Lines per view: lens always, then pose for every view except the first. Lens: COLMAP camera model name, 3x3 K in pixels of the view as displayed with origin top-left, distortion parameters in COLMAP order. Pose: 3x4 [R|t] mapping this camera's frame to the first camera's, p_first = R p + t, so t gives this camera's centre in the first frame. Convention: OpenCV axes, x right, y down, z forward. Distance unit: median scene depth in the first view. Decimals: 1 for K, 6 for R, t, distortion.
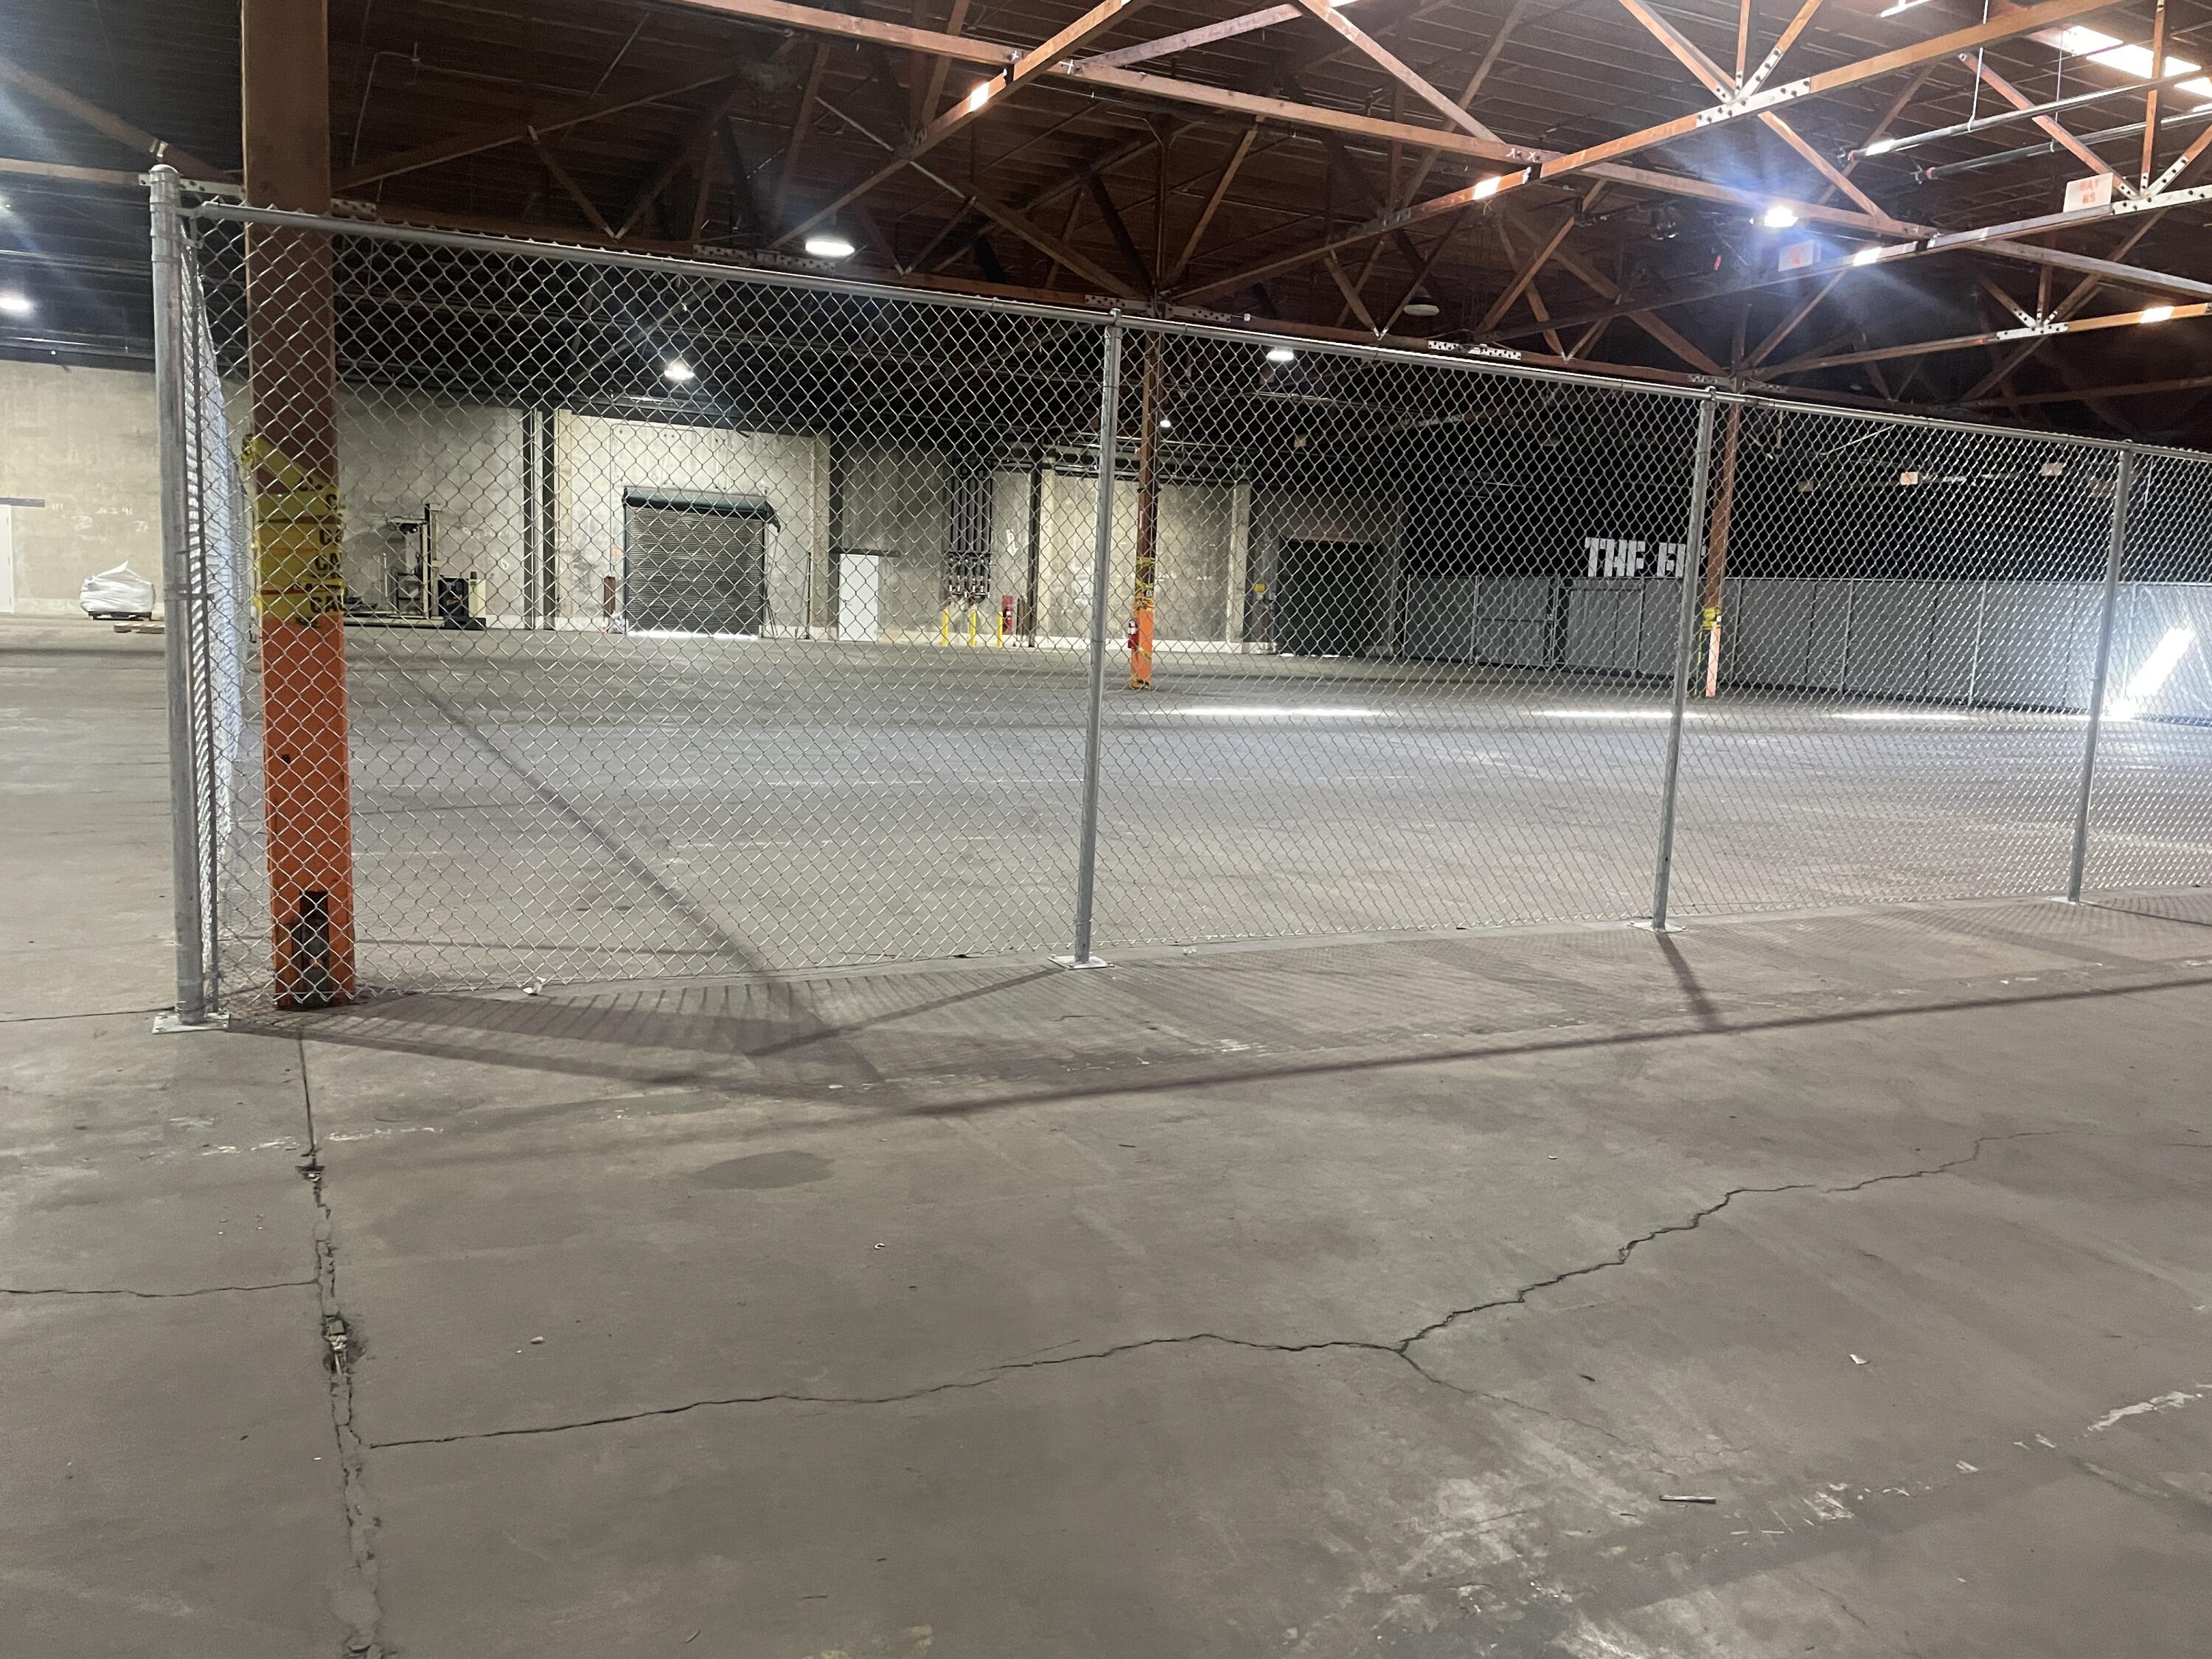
lens RADIAL K [[1645.5, 0, 1111.9], [0, 1645.5, 839.9], [0, 0, 1]] dist [0.034402, -0.020033]
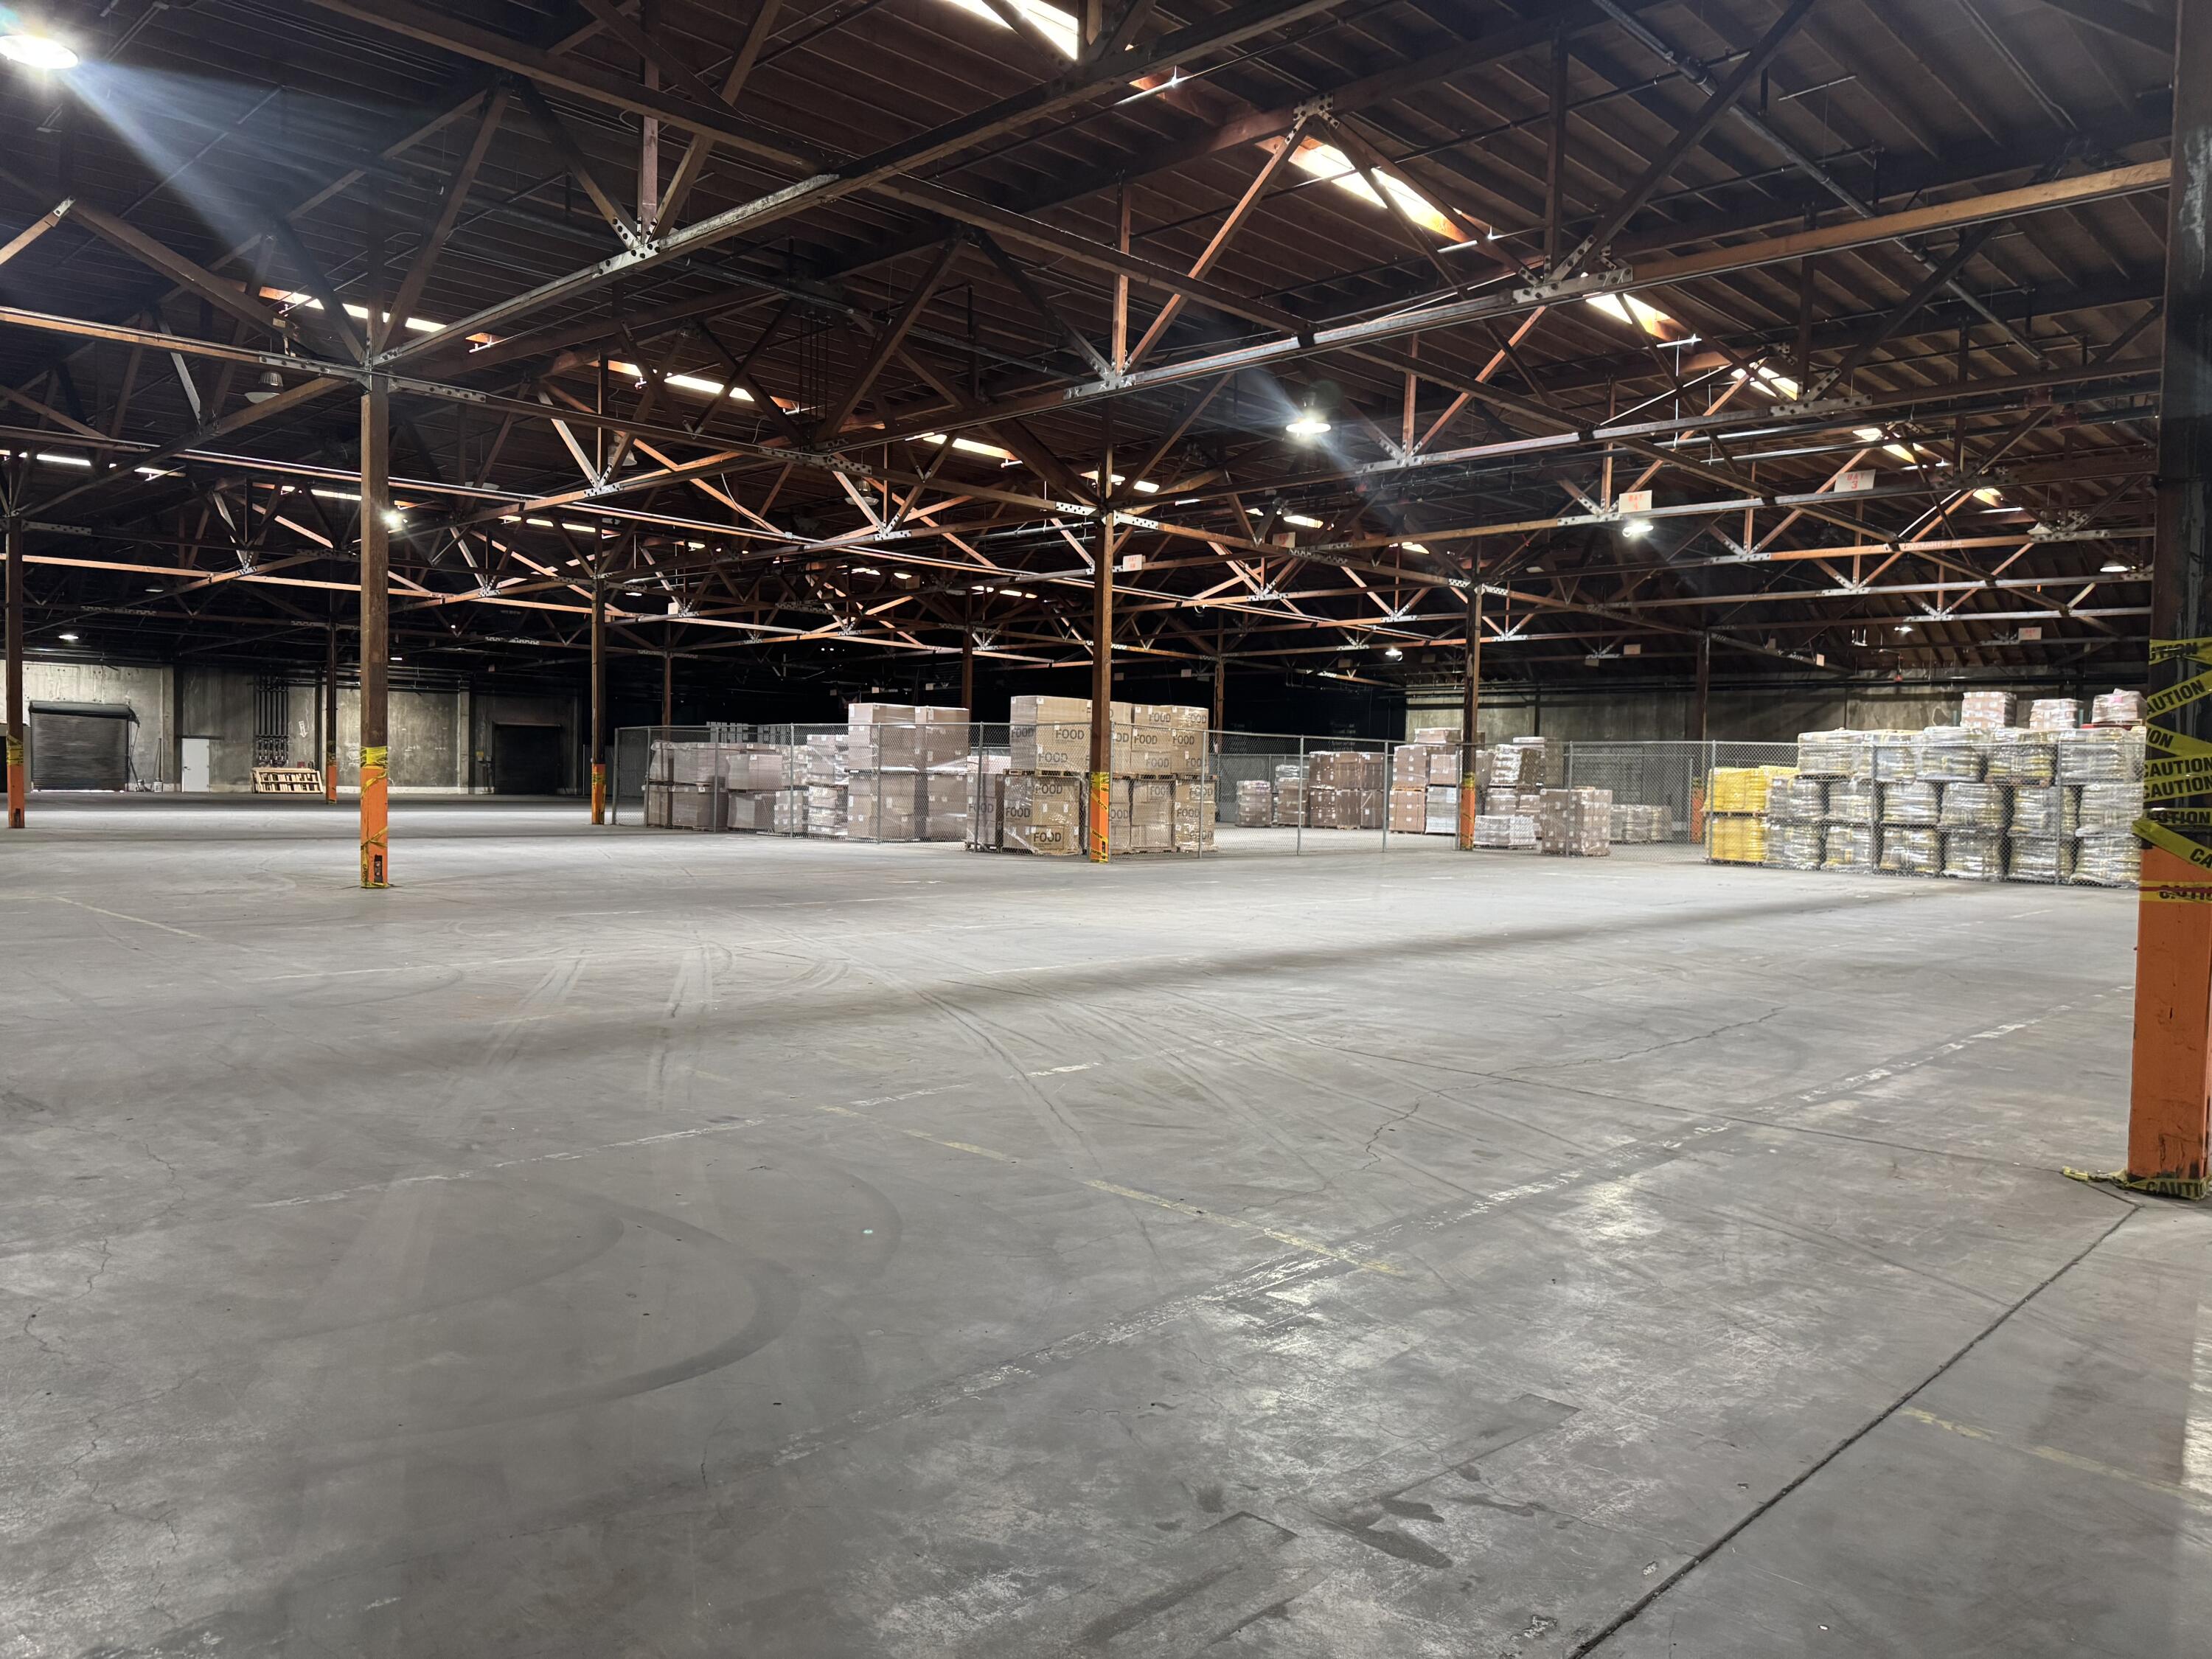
lens RADIAL K [[1625.1, 0, 1115.8], [0, 1625.1, 832.0], [0, 0, 1]] dist [0.066711, -0.068656]
pose [[0.946758, -0.023467, 0.321090, 0.180793], [0.047977, 0.996488, -0.068635, 0.073887], [-0.318352, 0.080386, 0.944558, -0.813944]]
